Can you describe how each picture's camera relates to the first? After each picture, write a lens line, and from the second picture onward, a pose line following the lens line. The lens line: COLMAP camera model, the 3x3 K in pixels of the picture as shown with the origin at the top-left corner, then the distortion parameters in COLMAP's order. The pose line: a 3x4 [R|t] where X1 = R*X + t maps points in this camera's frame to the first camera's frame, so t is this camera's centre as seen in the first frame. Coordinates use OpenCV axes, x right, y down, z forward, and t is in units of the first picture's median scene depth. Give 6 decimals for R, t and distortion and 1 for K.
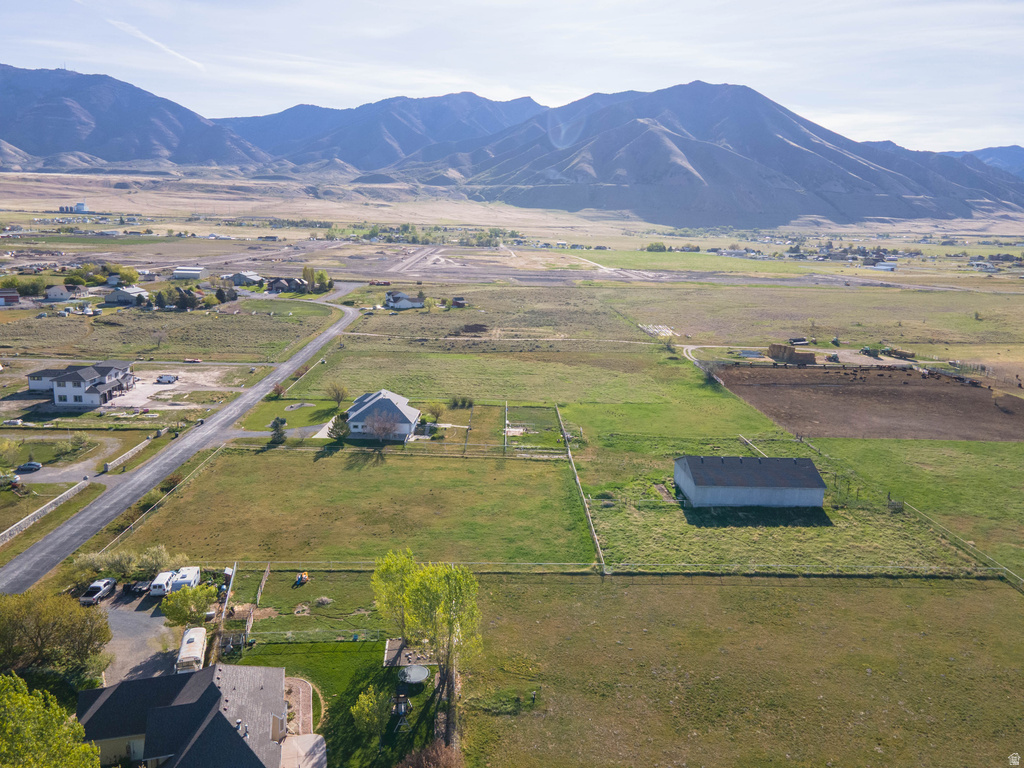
lens RADIAL K [[730.1, 0, 505.6], [0, 730.1, 412.7], [0, 0, 1]] dist [0.024420, 0.026585]
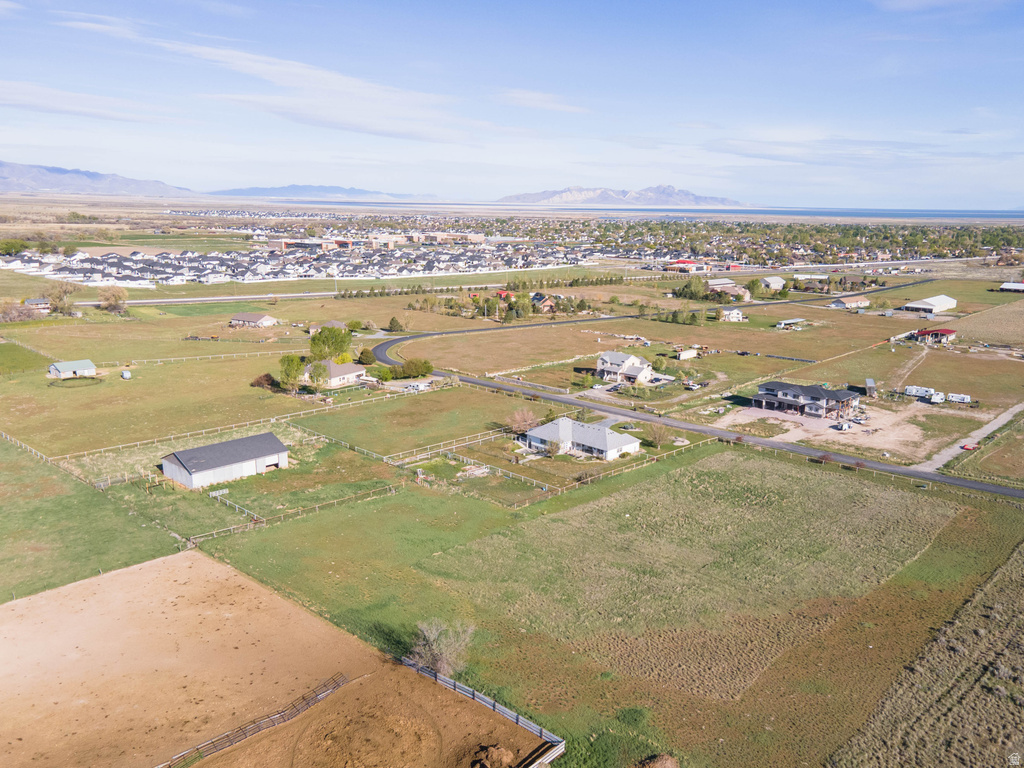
lens RADIAL K [[799.8, 0, 512.0], [0, 799.8, 384.0], [0, 0, 1]] dist [0.028564, 0.006386]
pose [[-0.697879, 0.120649, -0.705981, 0.679987], [-0.207771, 0.909218, 0.360768, -0.447615], [0.685417, 0.398455, -0.609457, 1.532278]]
